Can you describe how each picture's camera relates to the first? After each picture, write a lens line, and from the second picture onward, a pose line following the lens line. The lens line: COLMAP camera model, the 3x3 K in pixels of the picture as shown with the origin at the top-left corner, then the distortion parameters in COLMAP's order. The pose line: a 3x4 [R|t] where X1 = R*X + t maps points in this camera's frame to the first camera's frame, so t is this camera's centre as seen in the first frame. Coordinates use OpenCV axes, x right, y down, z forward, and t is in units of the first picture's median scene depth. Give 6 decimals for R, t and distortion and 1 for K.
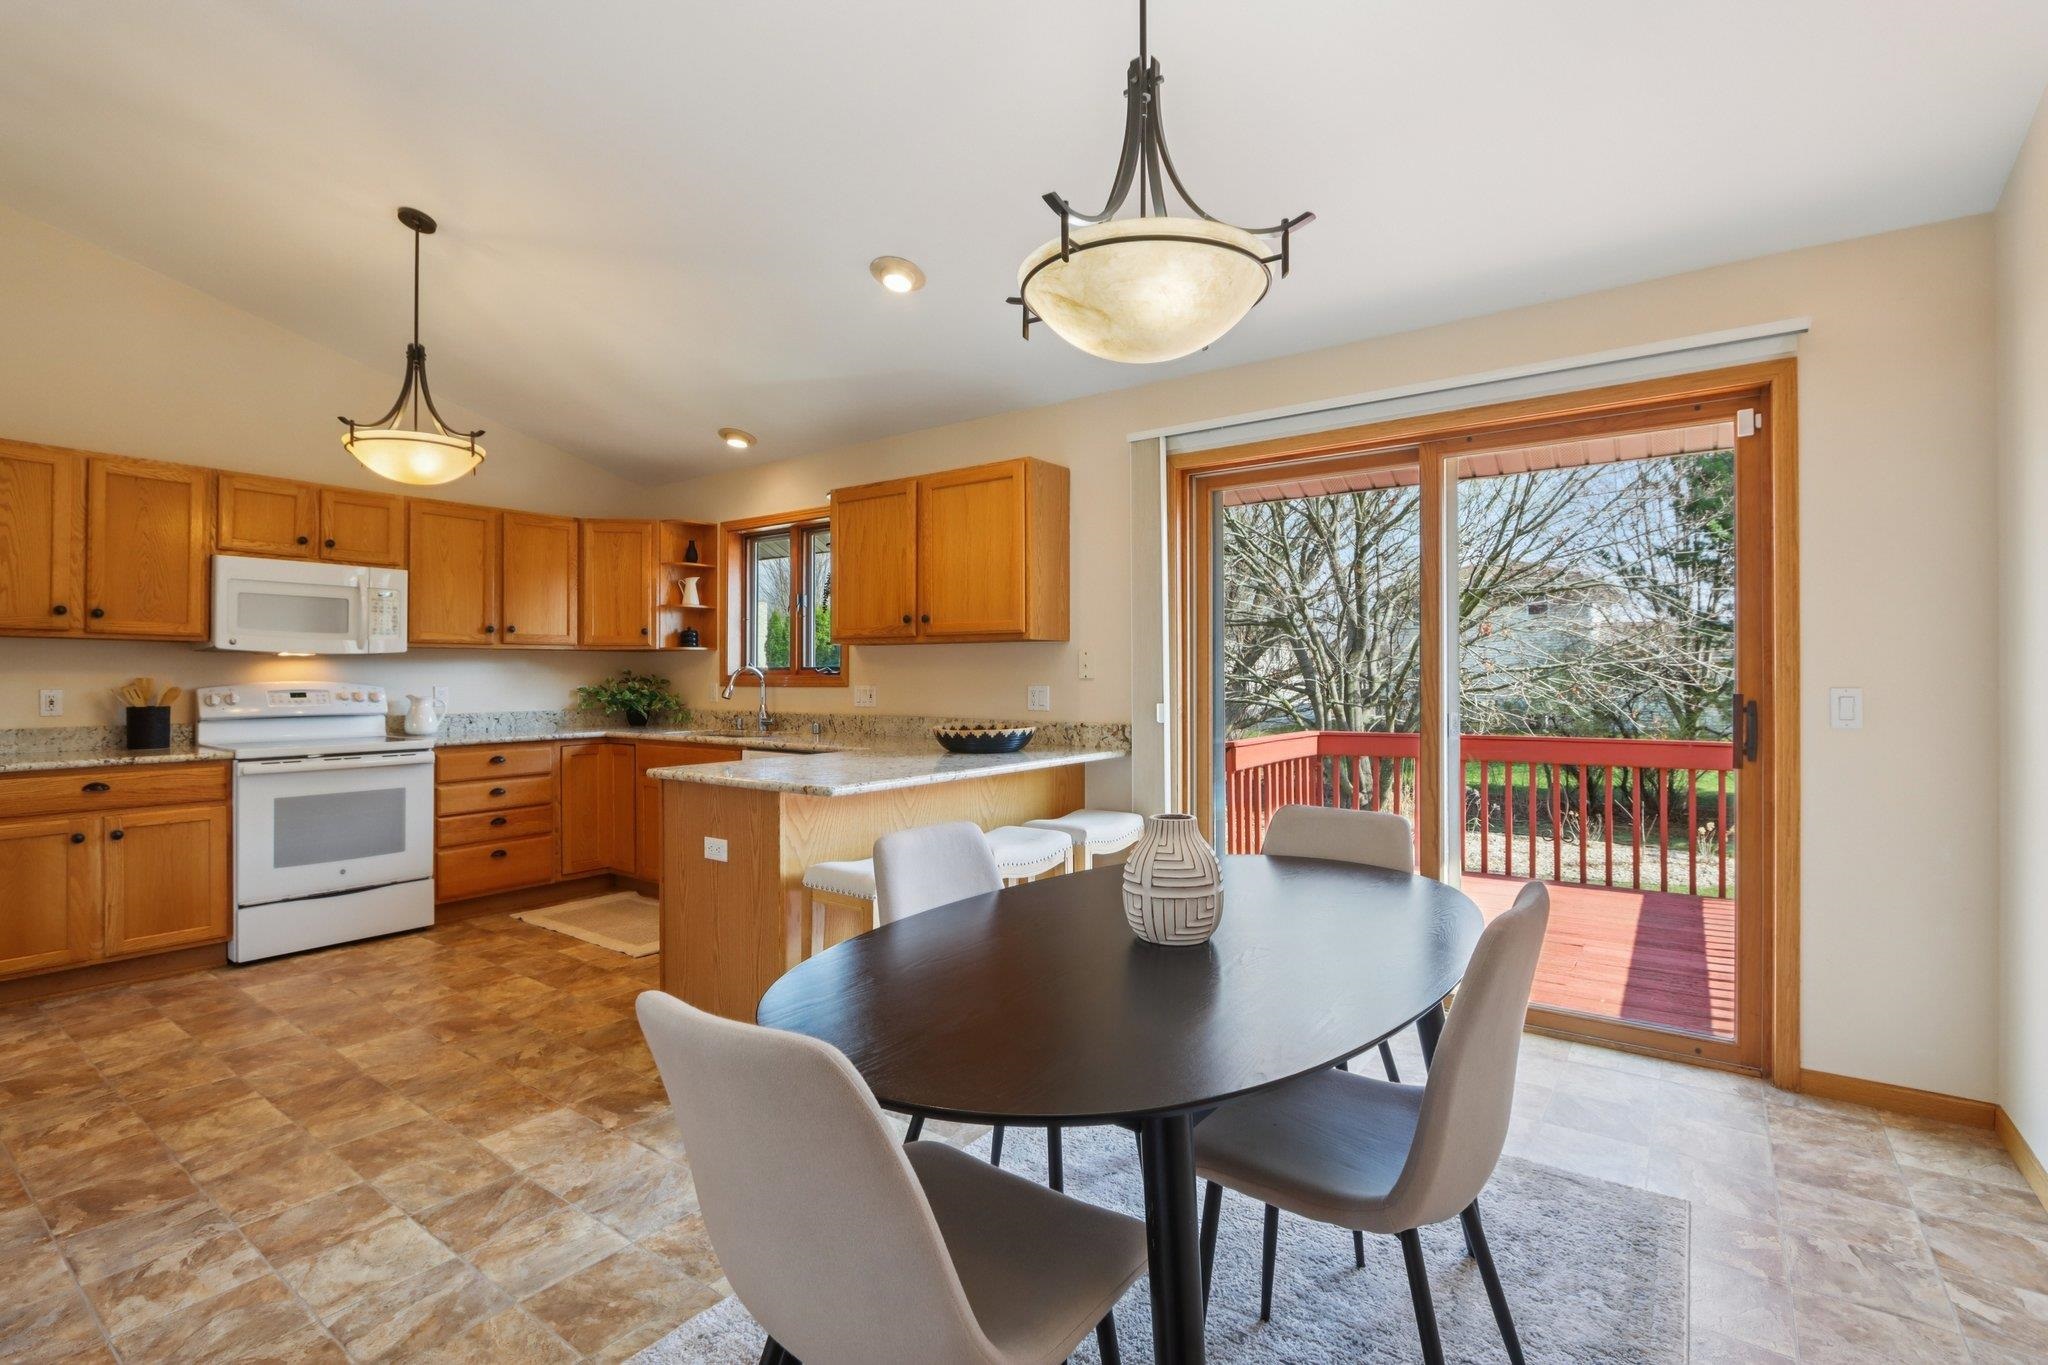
lens RADIAL K [[949.8, 0, 1023.9], [0, 949.8, 673.0], [0, 0, 1]] dist [-0.019806, 0.003864]
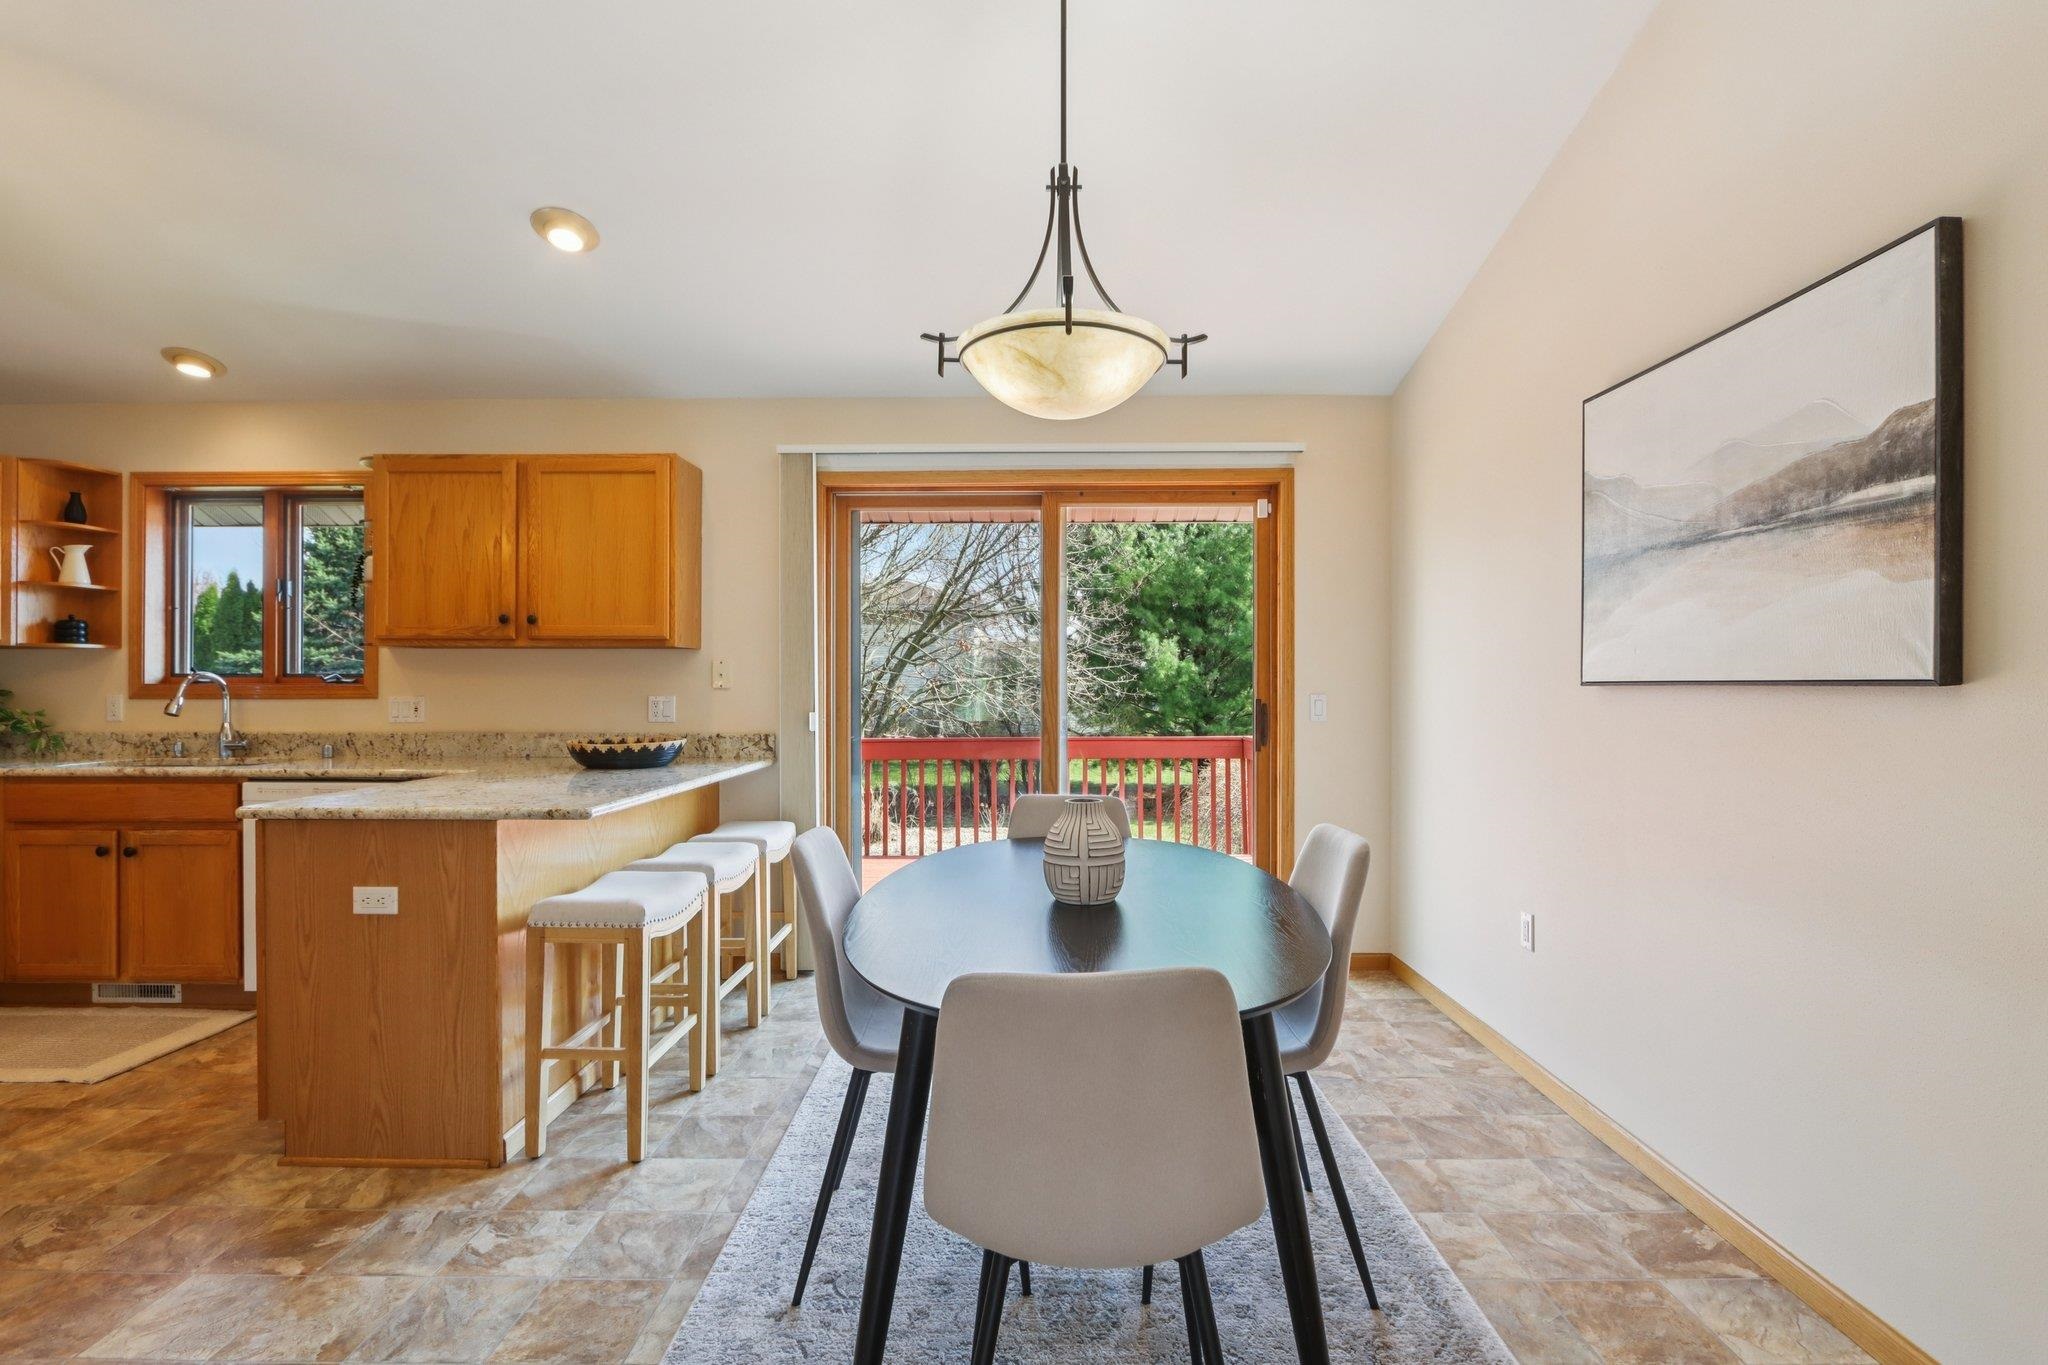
lens RADIAL K [[949.8, 0, 1036.3], [0, 949.8, 686.9], [0, 0, 1]] dist [-0.019806, 0.003864]
pose [[0.809717, 0.001671, 0.586818, -0.252981], [-0.003297, 0.999993, 0.001703, 0.001956], [-0.586811, -0.003314, 0.809717, 0.023483]]
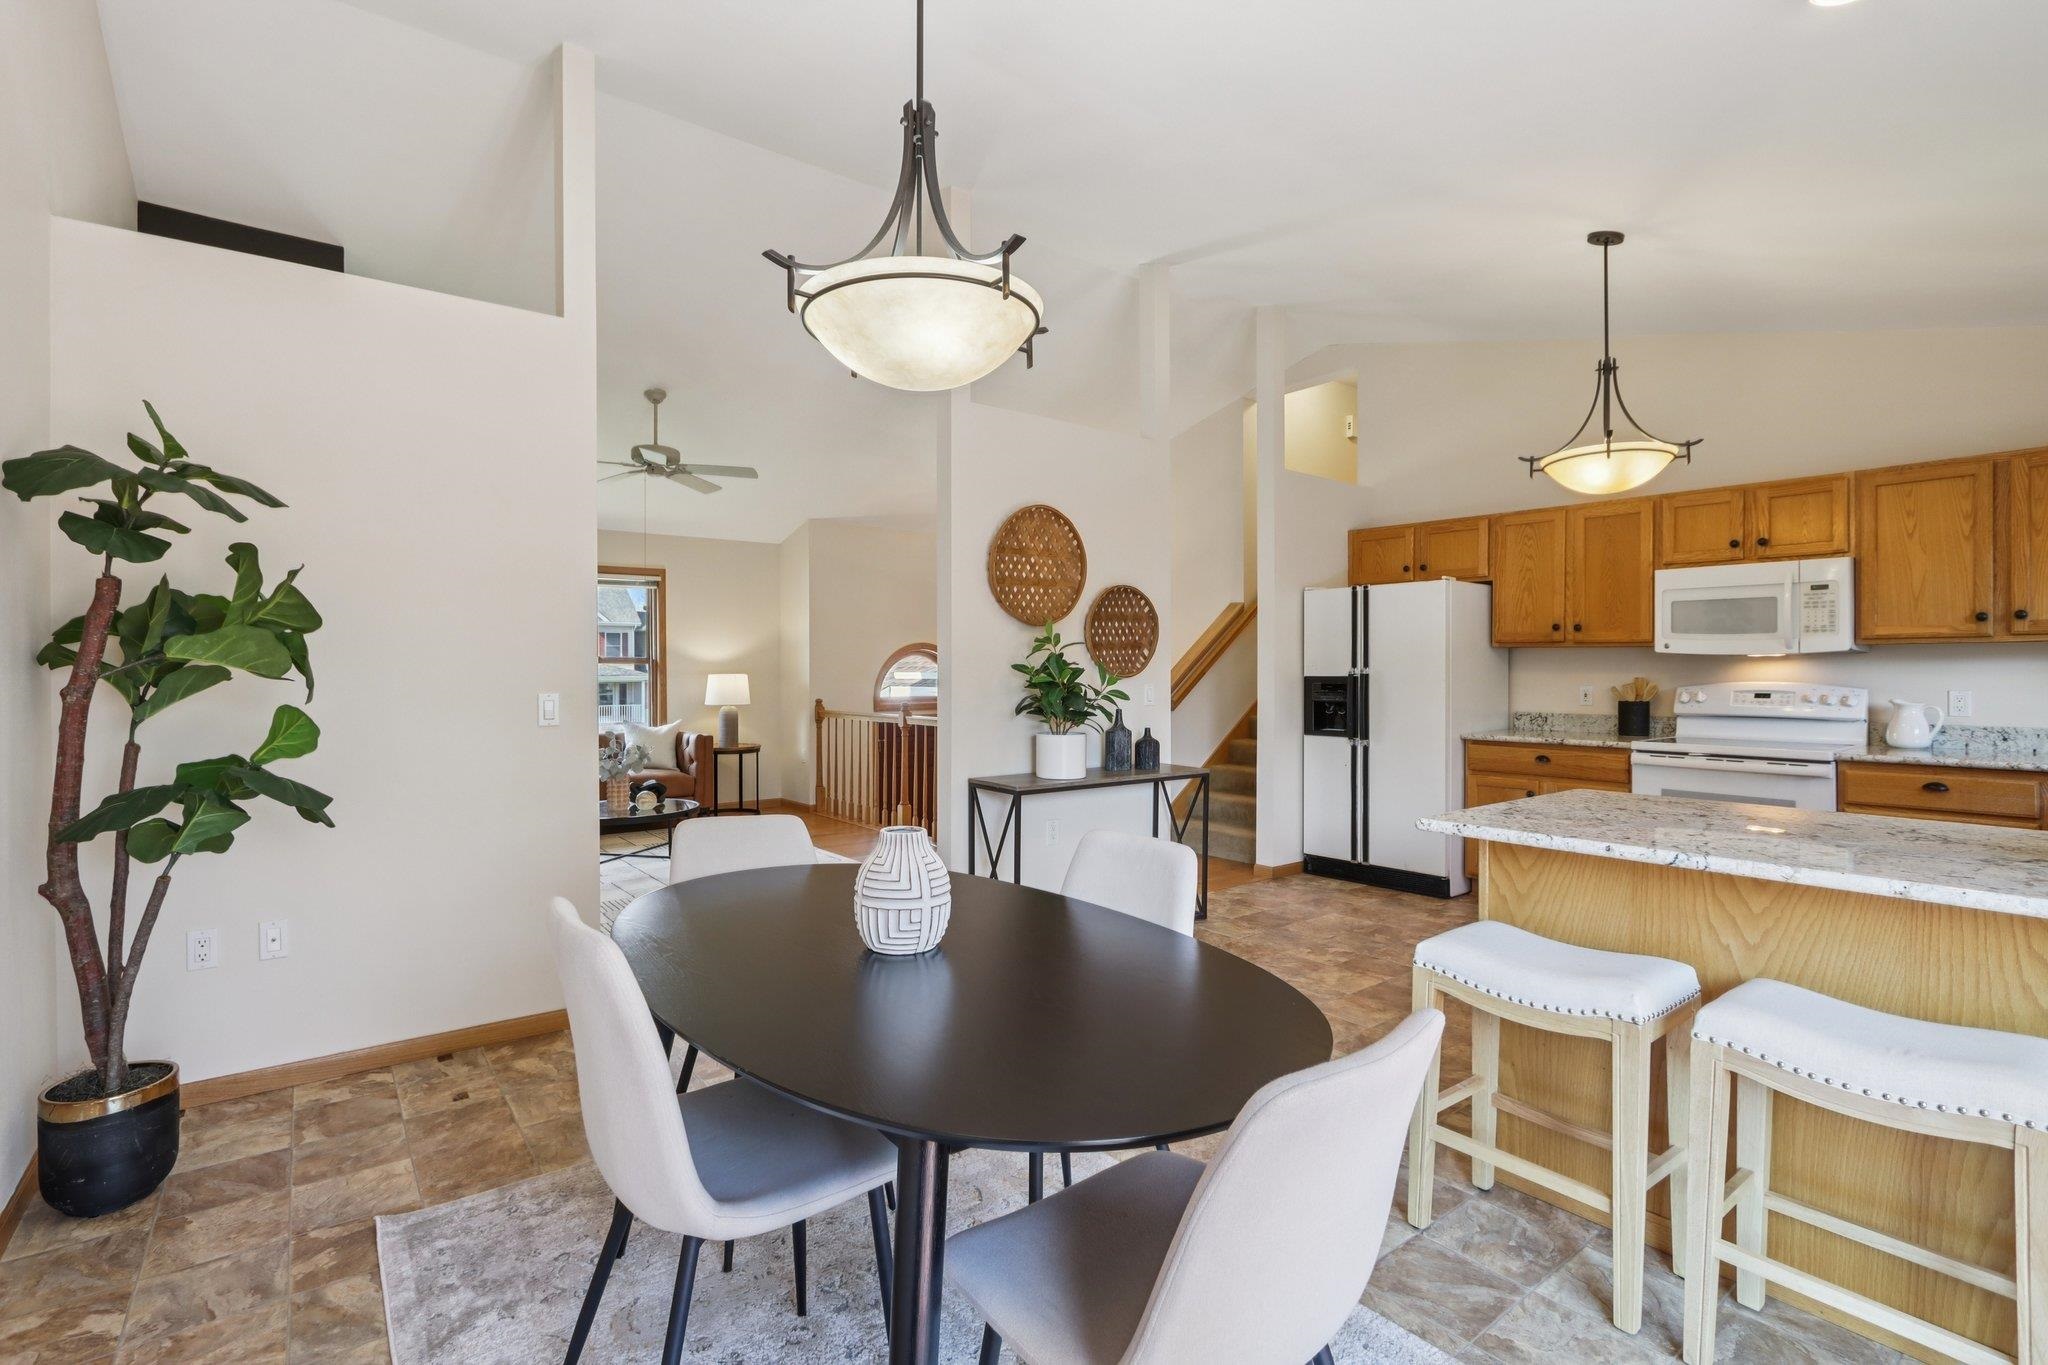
lens RADIAL K [[949.8, 0, 1041.5], [0, 949.8, 680.7], [0, 0, 1]] dist [-0.019806, 0.003864]
pose [[-0.268307, 0.012281, -0.963255, 0.453318], [0.001681, 0.999923, 0.012280, -0.007064], [0.963332, 0.001676, -0.268307, 0.595844]]
